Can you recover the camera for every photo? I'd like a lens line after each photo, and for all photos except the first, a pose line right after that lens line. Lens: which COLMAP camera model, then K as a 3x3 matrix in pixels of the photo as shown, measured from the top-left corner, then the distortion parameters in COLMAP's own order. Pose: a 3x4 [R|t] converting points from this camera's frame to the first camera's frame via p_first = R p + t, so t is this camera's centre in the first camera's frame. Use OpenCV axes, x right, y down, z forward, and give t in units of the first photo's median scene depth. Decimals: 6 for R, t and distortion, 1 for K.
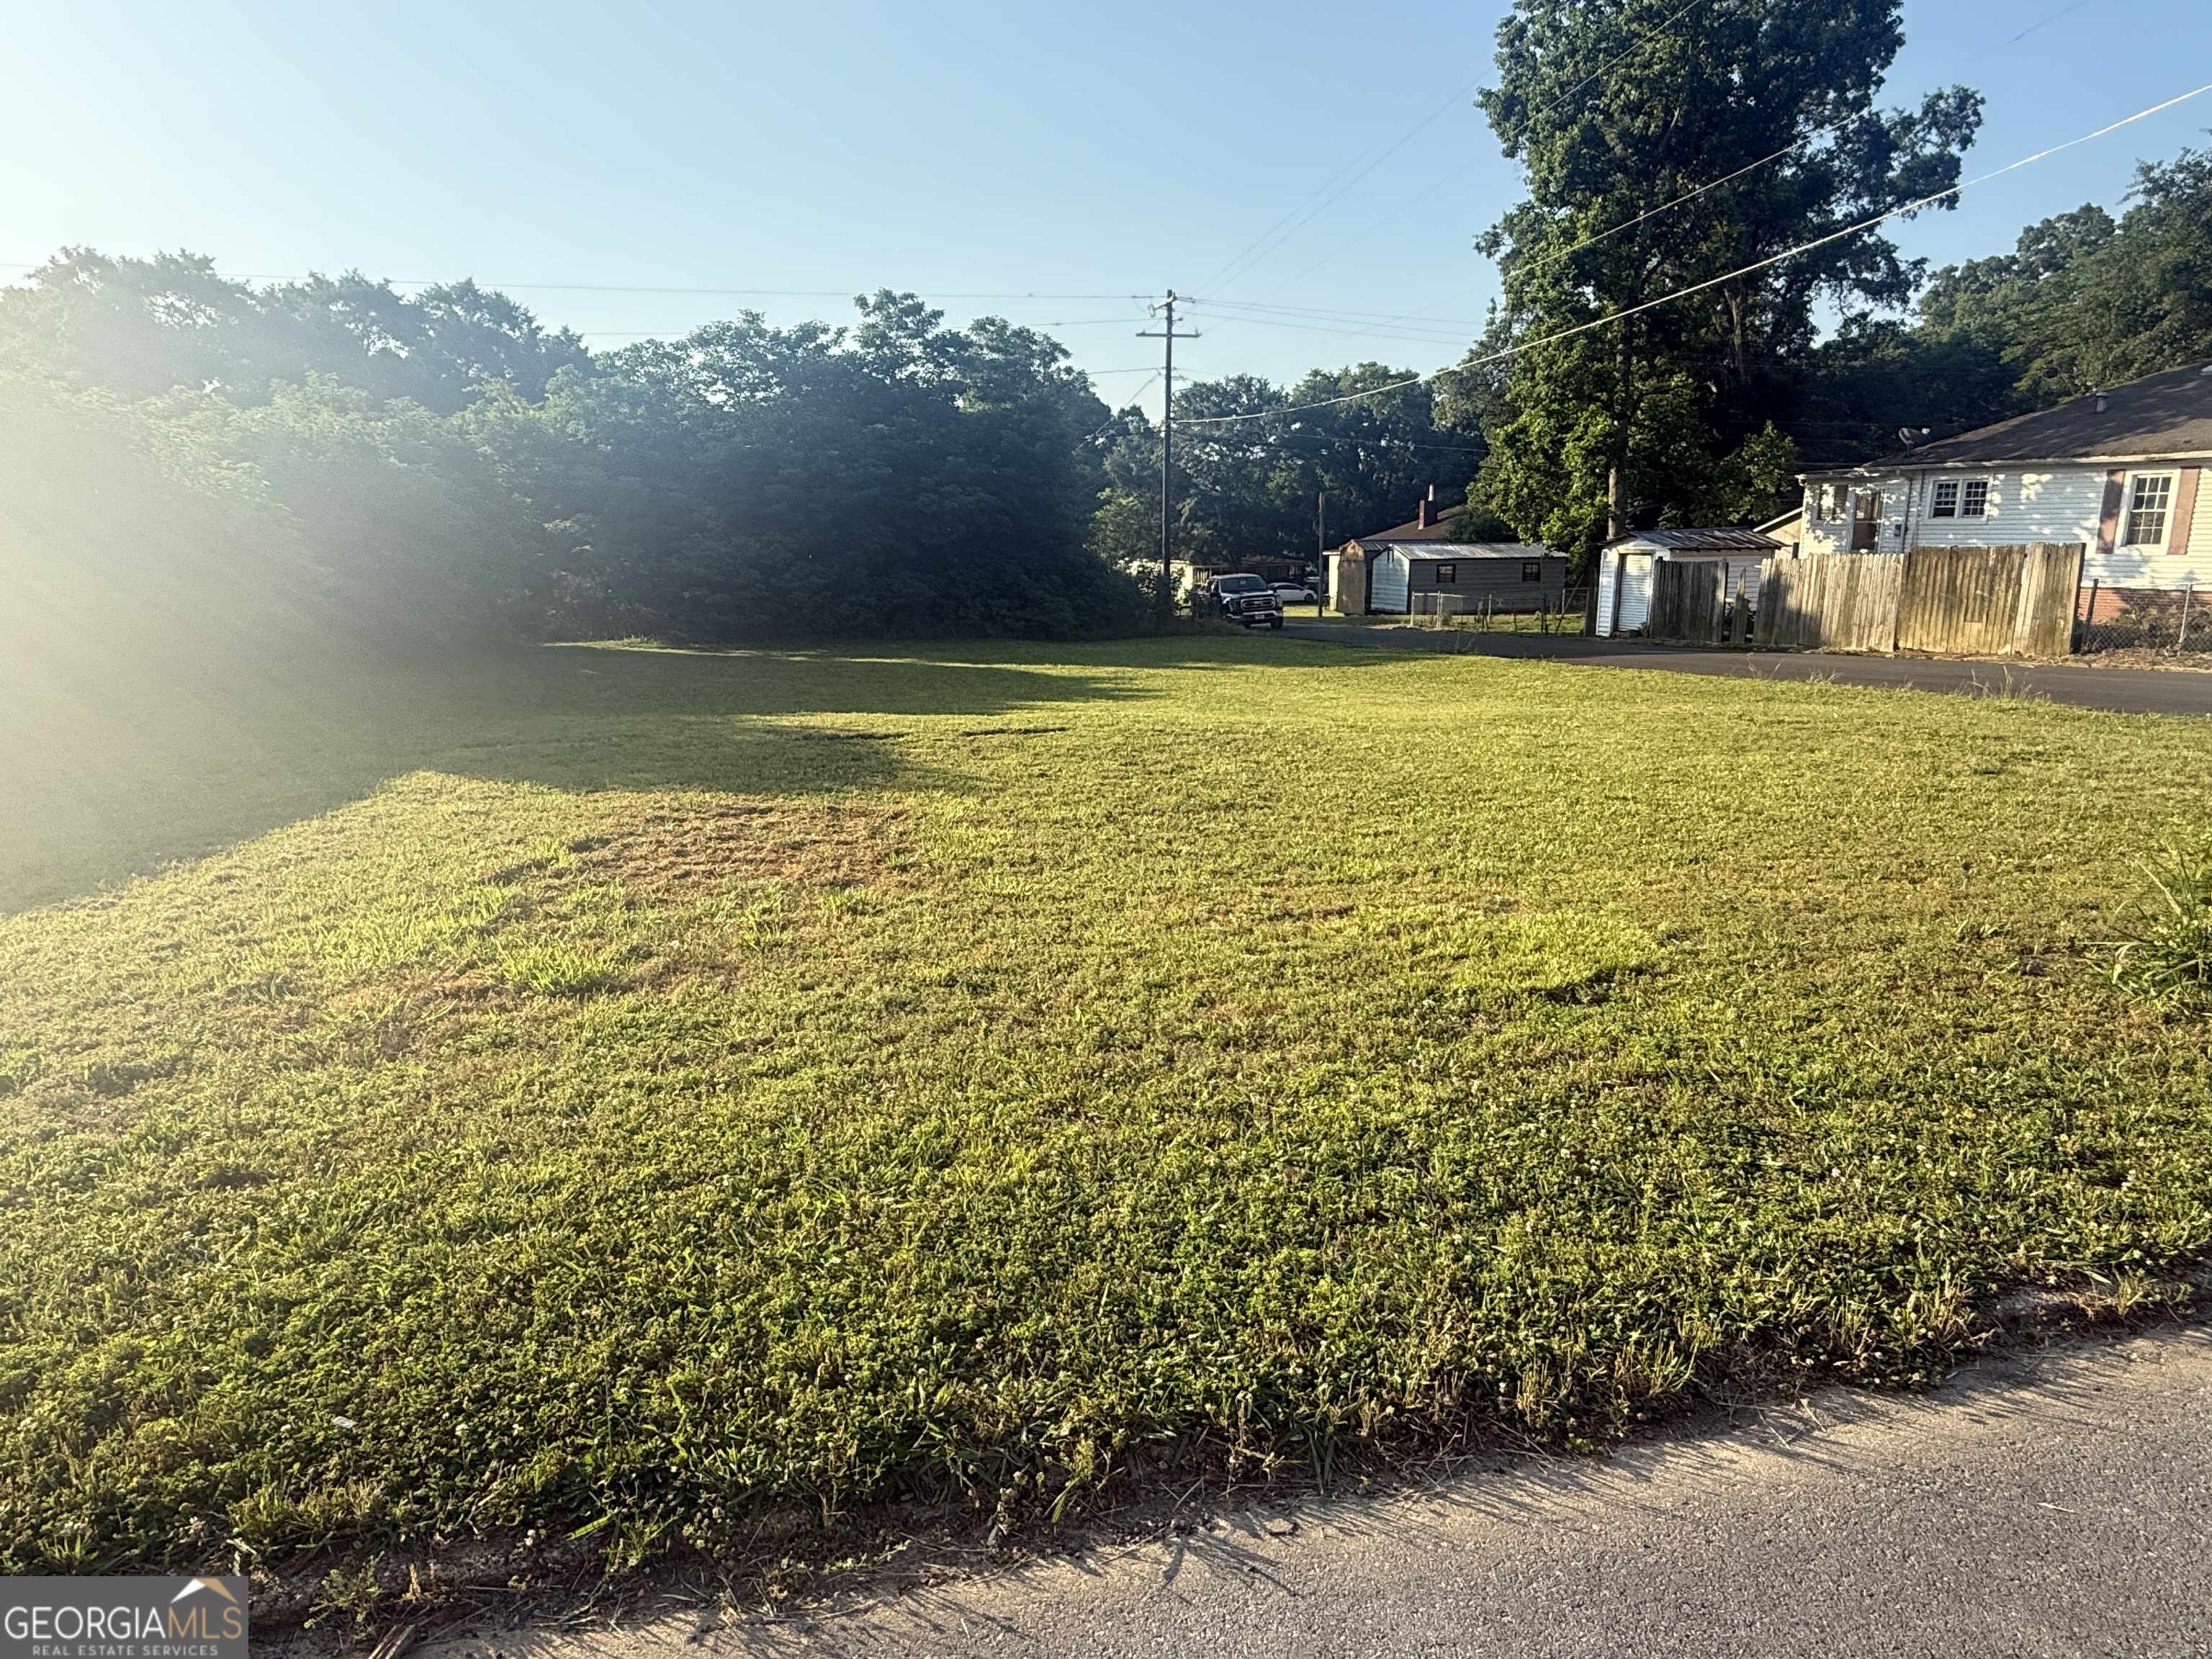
lens RADIAL K [[1286.8, 0, 1106.0], [0, 1286.8, 829.5], [0, 0, 1]] dist [-0.005493, 0.000766]
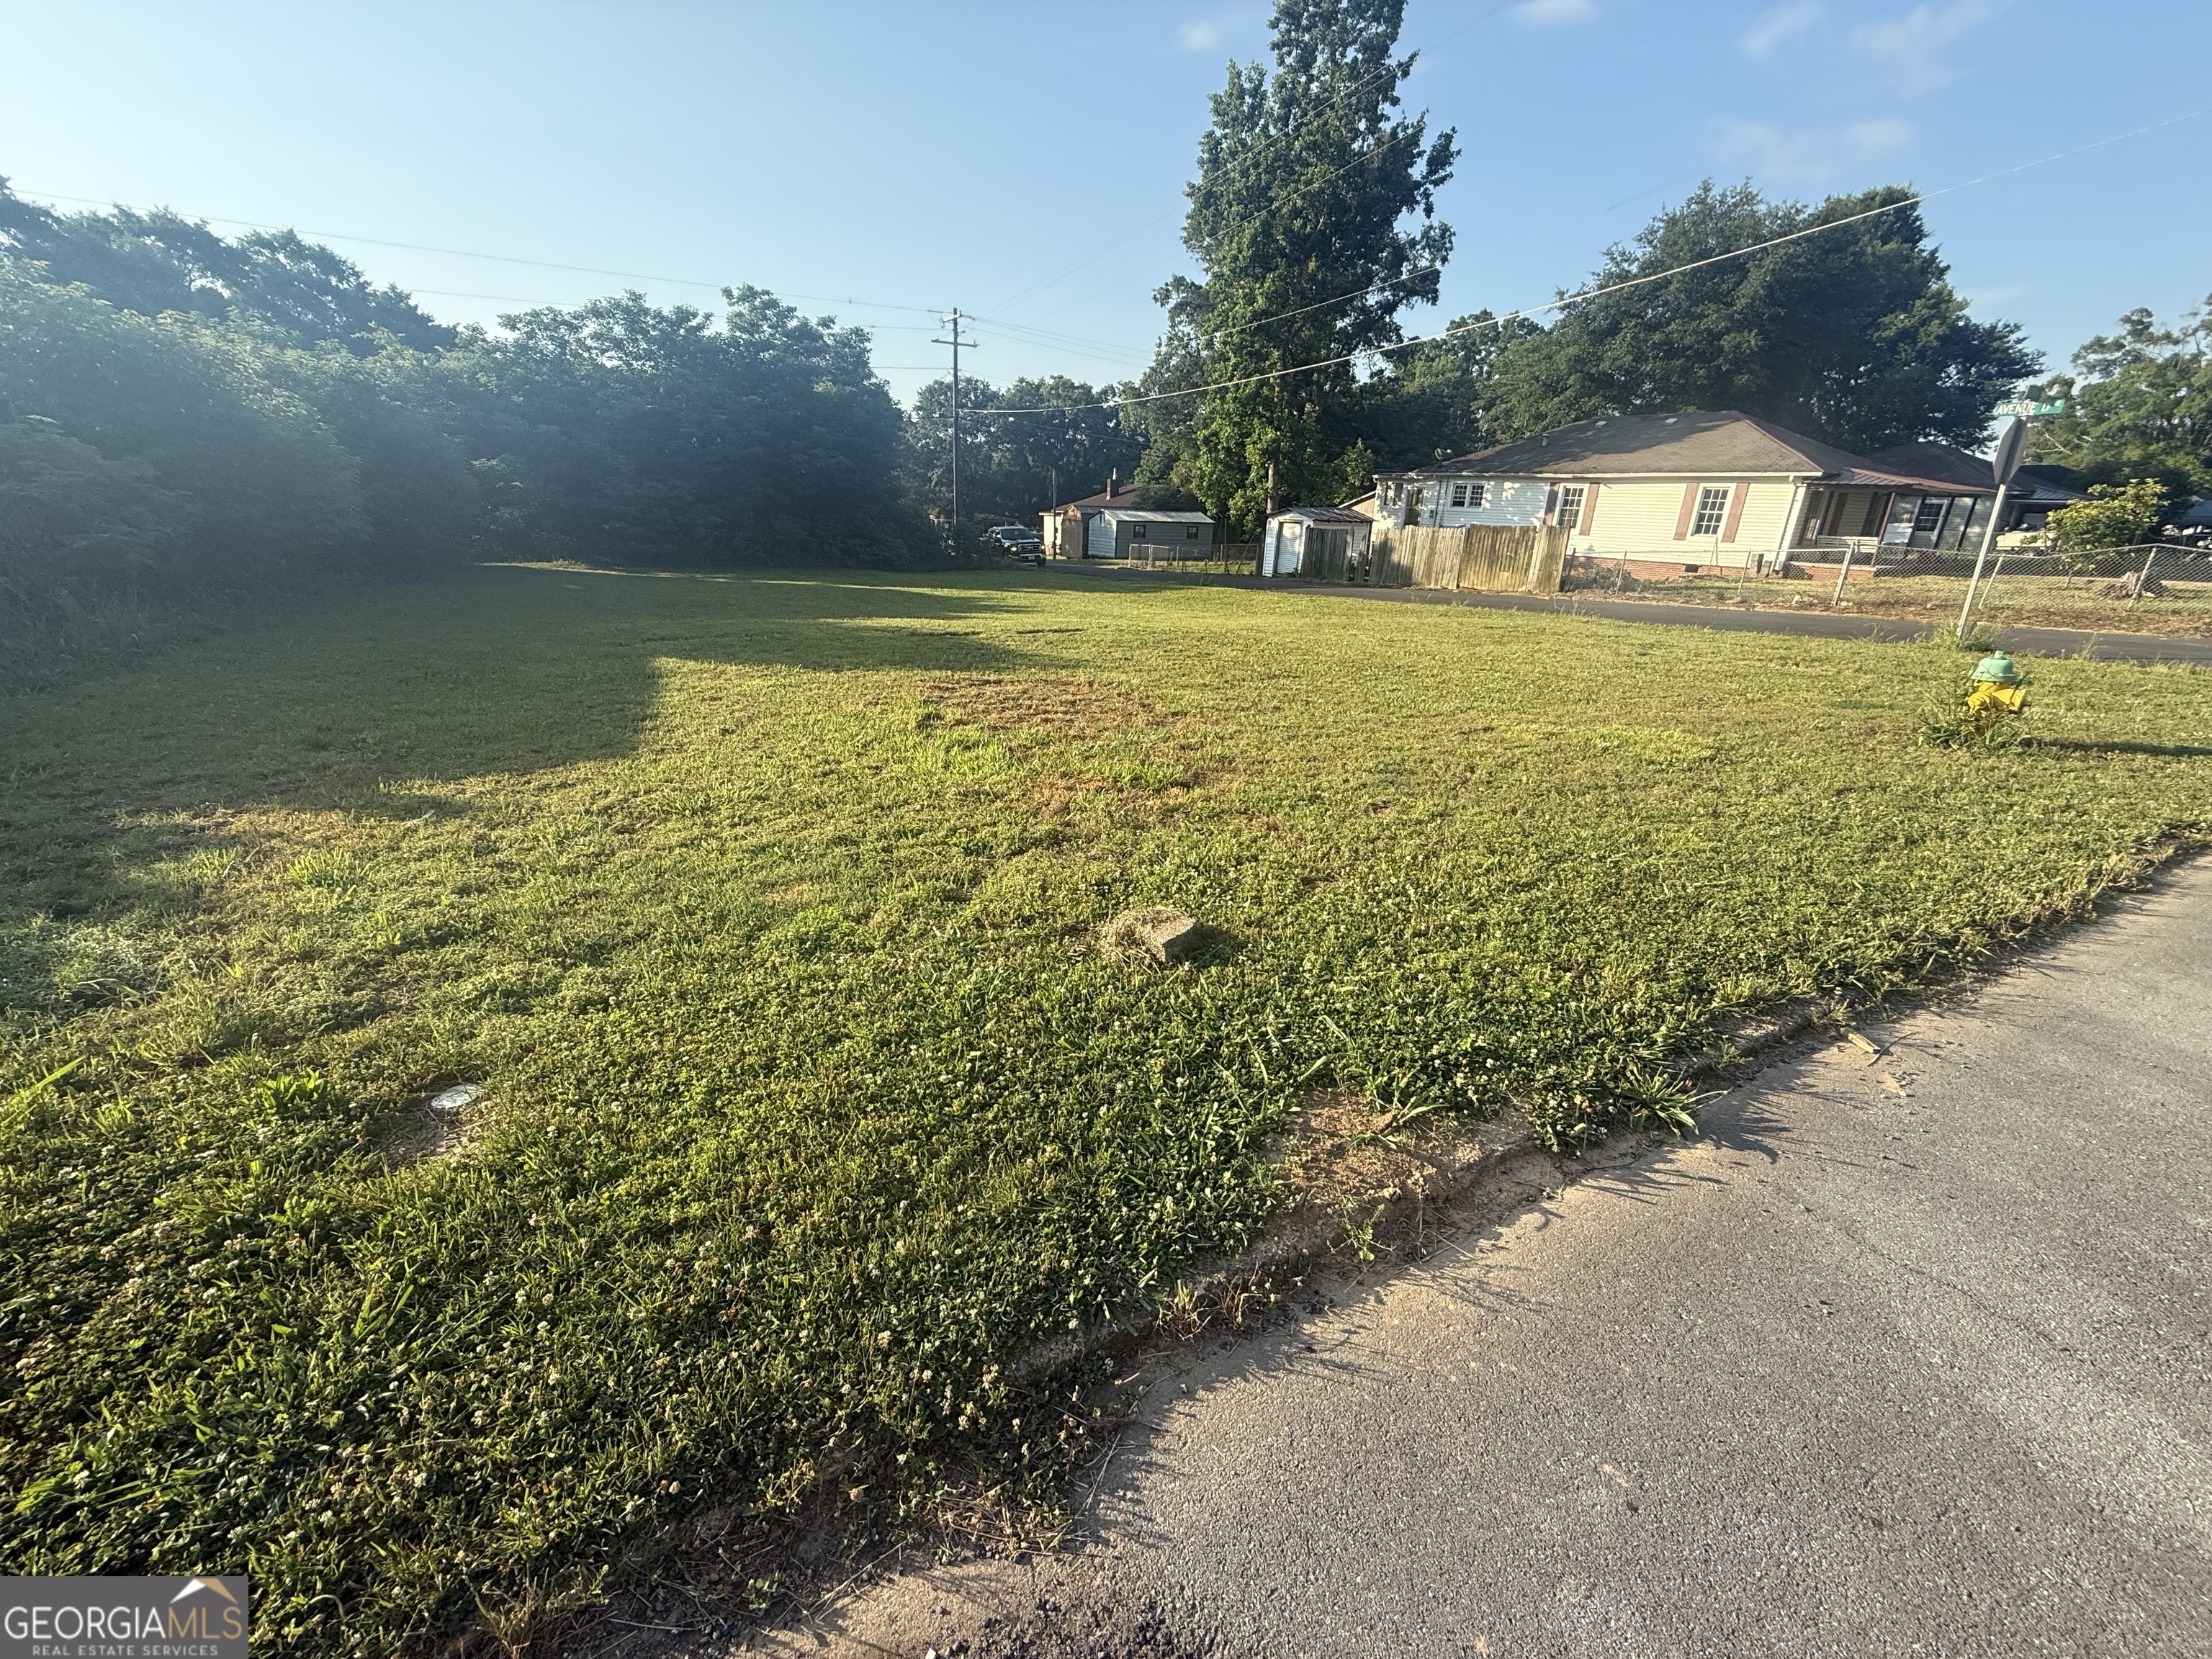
lens RADIAL K [[878.3, 0, 1106.0], [0, 878.3, 829.5], [0, 0, 1]] dist [-0.002588, -0.000368]
pose [[0.958761, -0.057571, 0.278321, -0.106142], [0.019733, 0.990390, 0.136885, 0.004055], [-0.283527, -0.125748, 0.950684, 0.001878]]
